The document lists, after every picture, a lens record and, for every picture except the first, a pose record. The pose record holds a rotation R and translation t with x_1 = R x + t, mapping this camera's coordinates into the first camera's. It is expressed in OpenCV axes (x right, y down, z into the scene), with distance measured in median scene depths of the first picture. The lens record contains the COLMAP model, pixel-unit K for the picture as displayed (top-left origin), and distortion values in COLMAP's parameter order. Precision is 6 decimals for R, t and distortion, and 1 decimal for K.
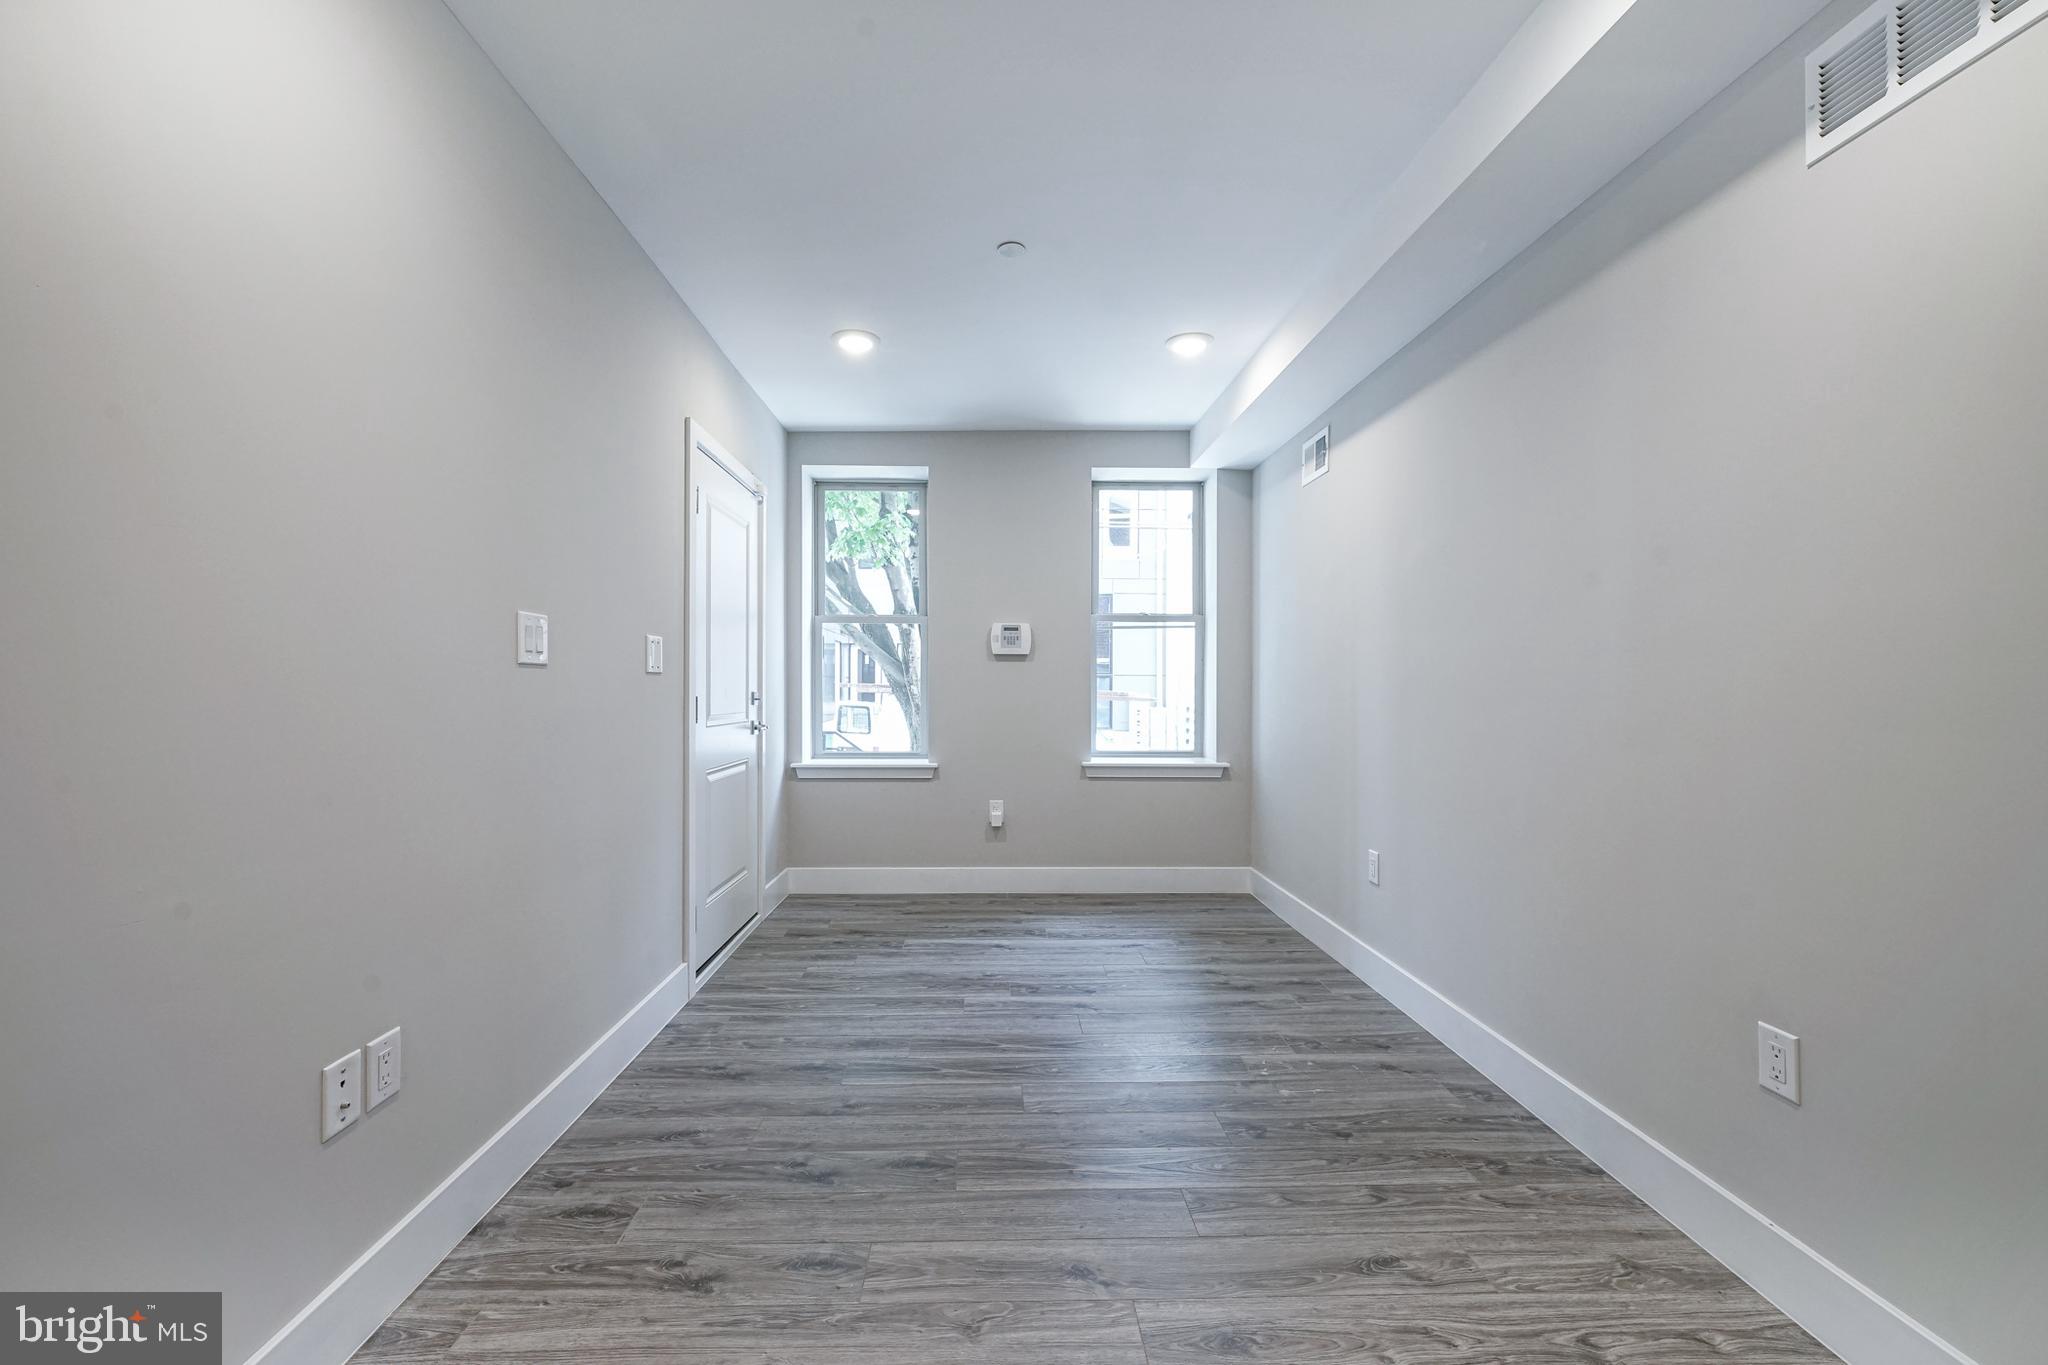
lens RADIAL K [[798.8, 0, 1049.1], [0, 798.8, 672.6], [0, 0, 1]] dist [-0.003515, 0.001074]
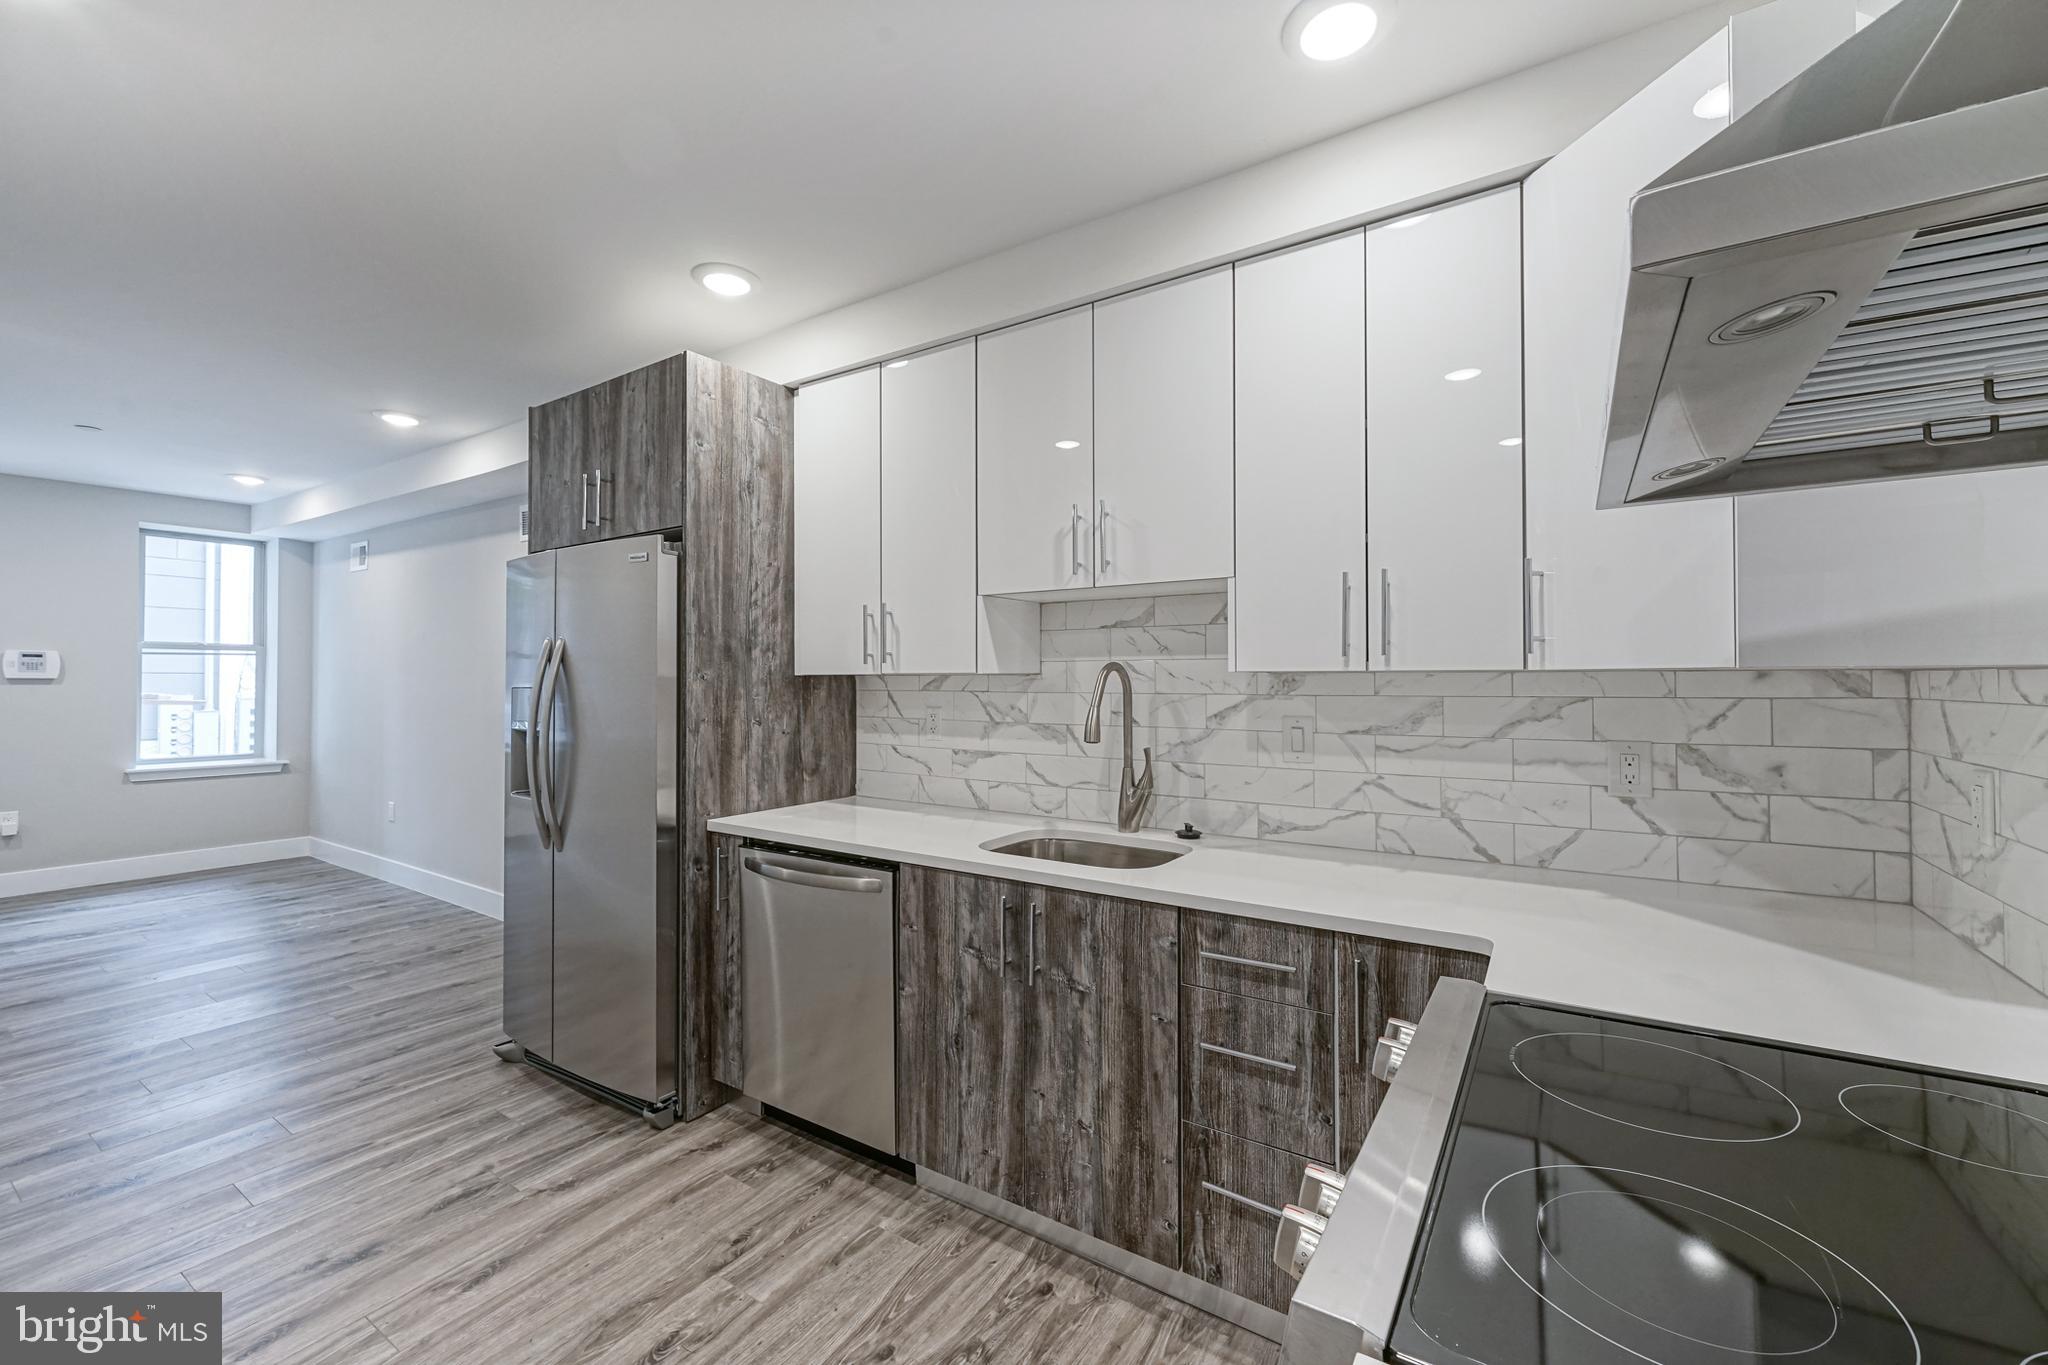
lens RADIAL K [[798.8, 0, 991.9], [0, 798.8, 670.4], [0, 0, 1]] dist [-0.003515, 0.001074]
pose [[0.607903, 0.005963, 0.793989, -0.256679], [-0.015237, 0.999875, 0.004157, -0.128799], [-0.793865, -0.014625, 0.607918, -1.608221]]
